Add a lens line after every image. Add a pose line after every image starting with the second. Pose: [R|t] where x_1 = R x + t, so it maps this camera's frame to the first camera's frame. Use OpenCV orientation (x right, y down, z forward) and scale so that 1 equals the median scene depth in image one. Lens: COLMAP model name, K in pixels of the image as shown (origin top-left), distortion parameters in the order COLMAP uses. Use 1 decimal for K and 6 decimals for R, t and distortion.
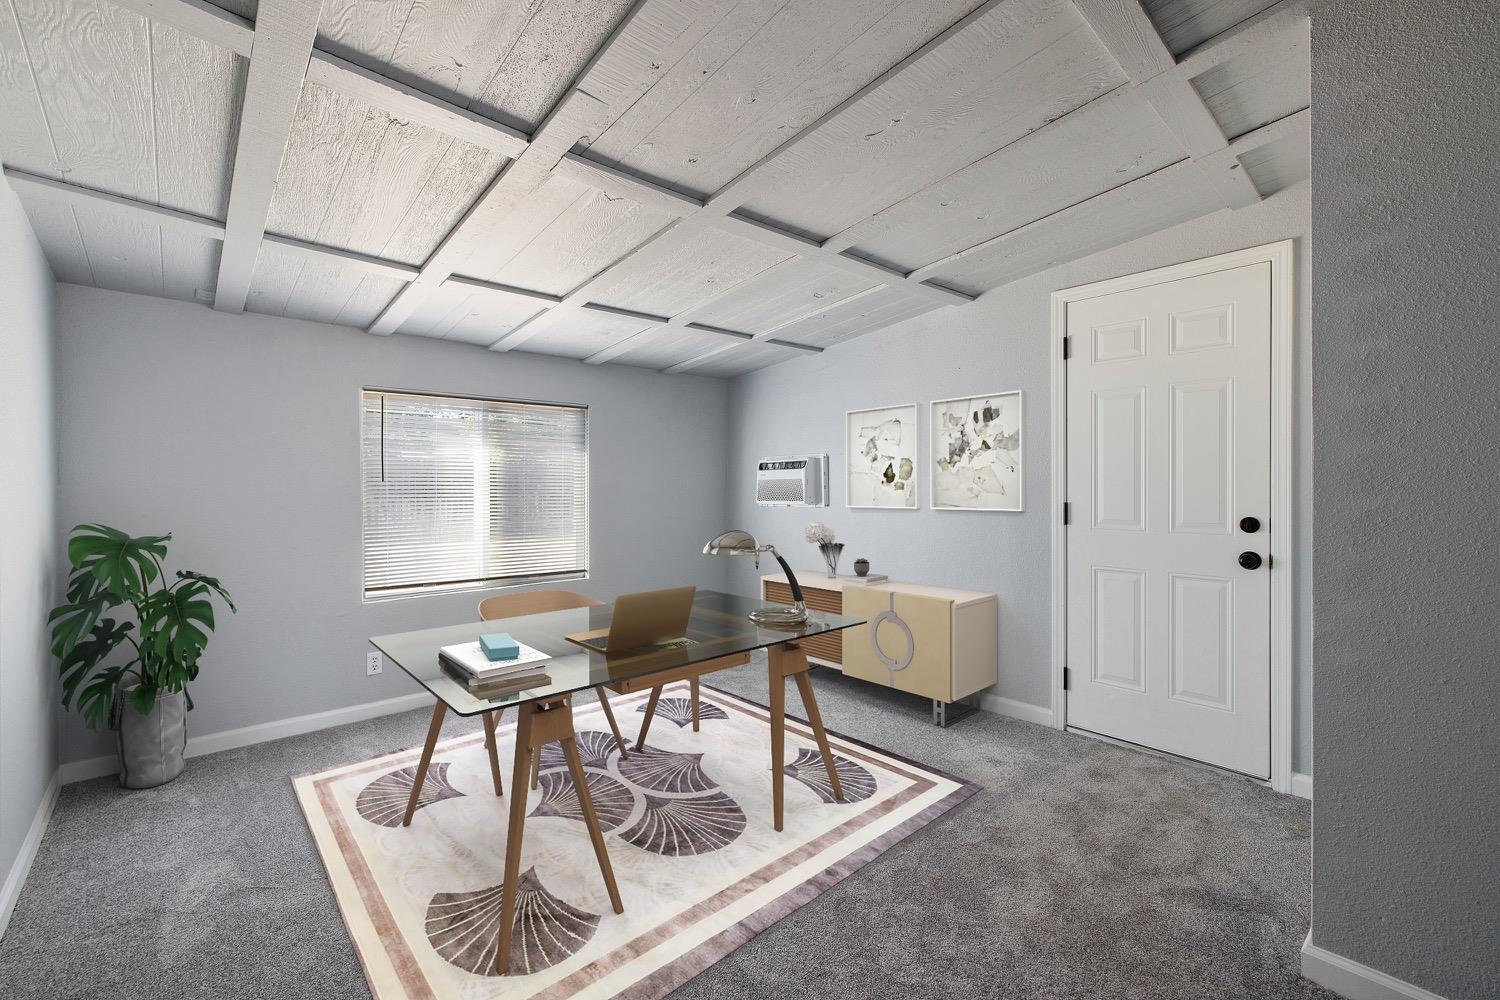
lens RADIAL K [[626.0, 0, 748.2], [0, 626.0, 487.0], [0, 0, 1]] dist [-0.000850, 0.000073]
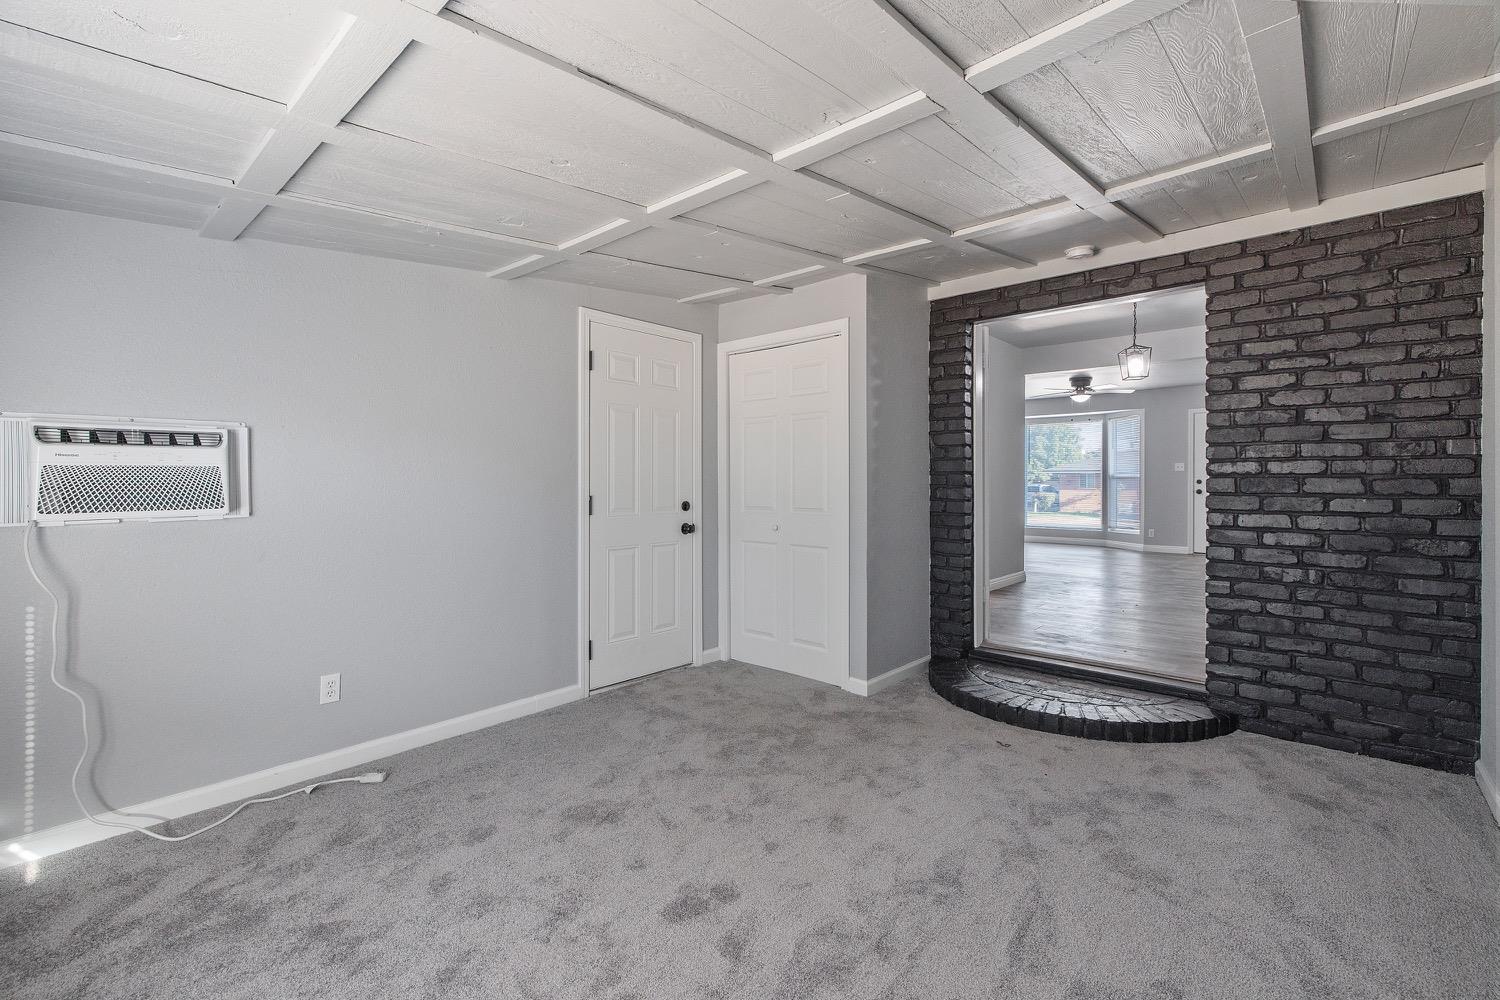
lens RADIAL K [[662.9, 0, 747.1], [0, 662.9, 481.2], [0, 0, 1]] dist [0.001139, 0.000163]
pose [[-0.103208, 0.008503, 0.994623, -0.768280], [0.005898, 0.999951, -0.007936, 0.010155], [-0.994642, 0.005047, -0.103253, 0.883472]]
